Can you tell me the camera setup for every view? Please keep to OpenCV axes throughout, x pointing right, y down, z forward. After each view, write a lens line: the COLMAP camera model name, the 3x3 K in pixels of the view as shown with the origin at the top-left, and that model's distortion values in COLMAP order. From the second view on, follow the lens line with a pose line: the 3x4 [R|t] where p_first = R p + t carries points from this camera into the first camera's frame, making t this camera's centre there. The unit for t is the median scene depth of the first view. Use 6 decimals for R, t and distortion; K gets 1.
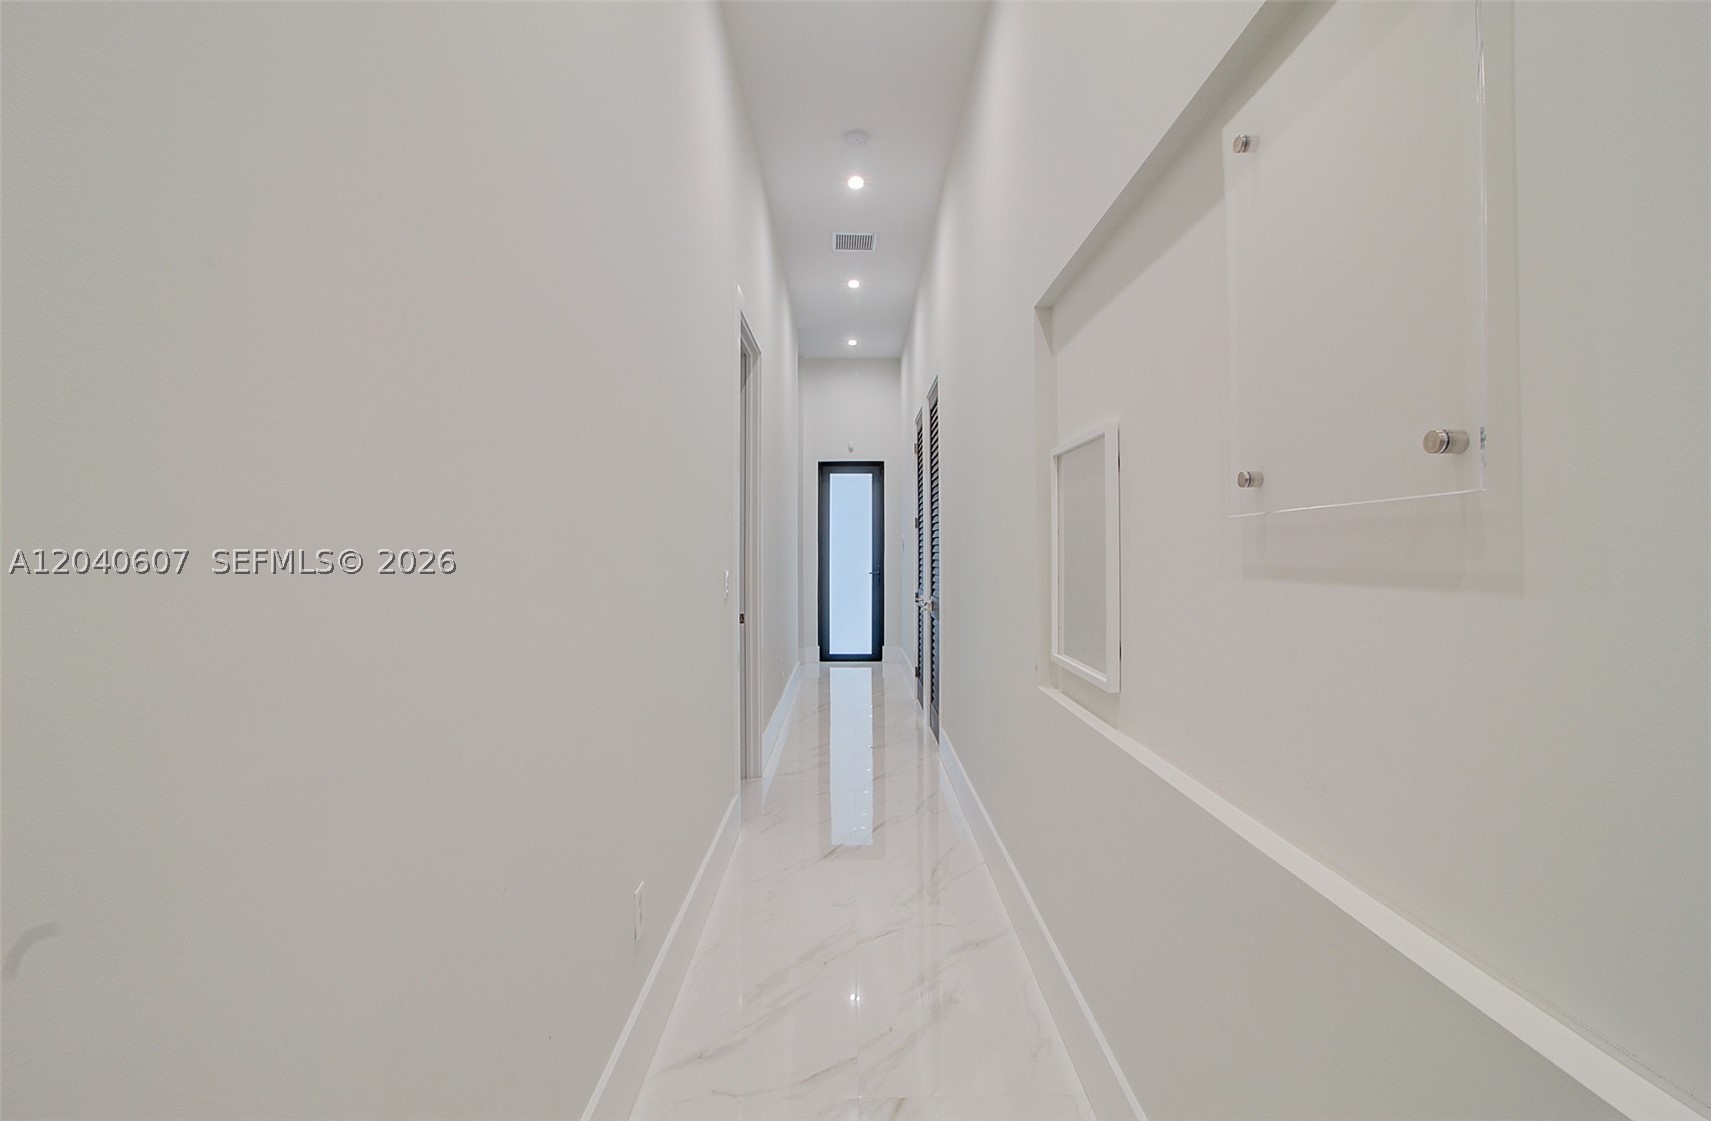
lens RADIAL K [[777.4, 0, 865.4], [0, 777.4, 543.0], [0, 0, 1]] dist [-0.023180, 0.023605]
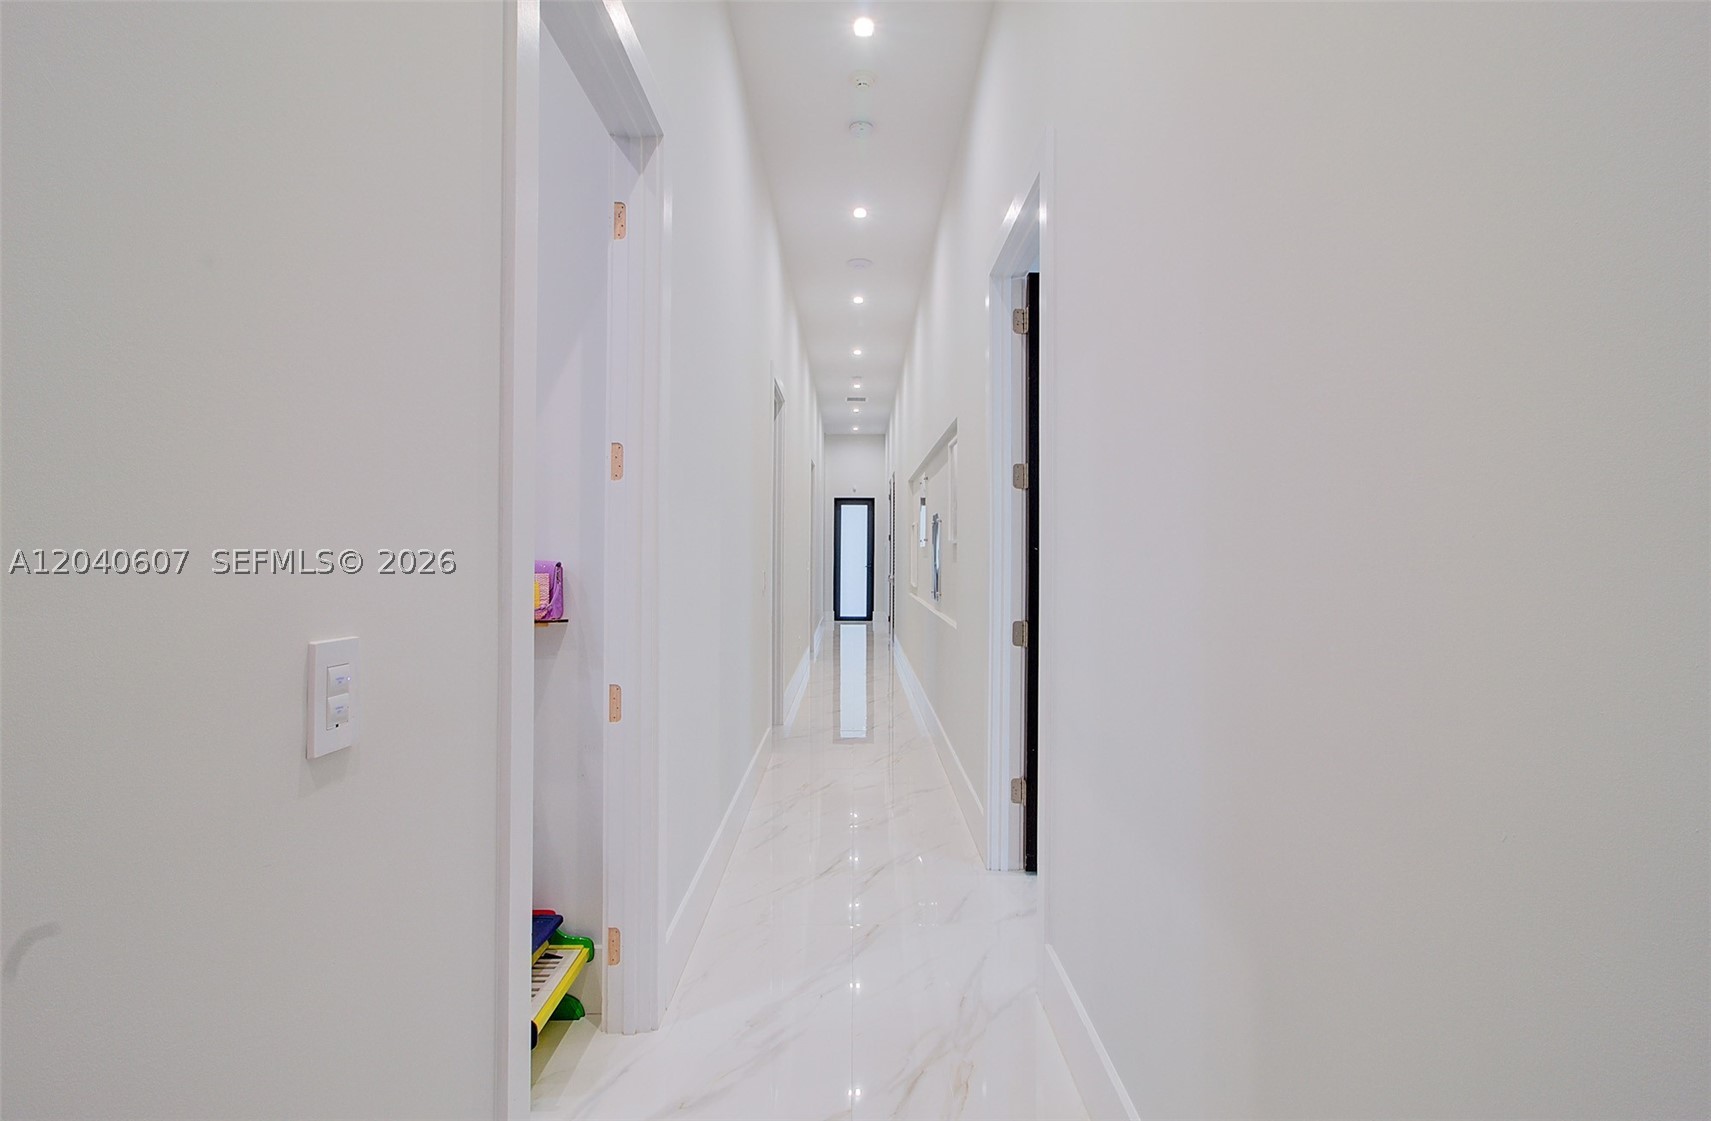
lens RADIAL K [[777.4, 0, 865.4], [0, 777.4, 543.0], [0, 0, 1]] dist [-0.023180, 0.023605]
pose [[0.999968, 0.007789, -0.002077, 0.008594], [-0.007797, 0.999961, -0.004059, -0.003547], [0.002045, 0.004075, 0.999990, -0.619038]]
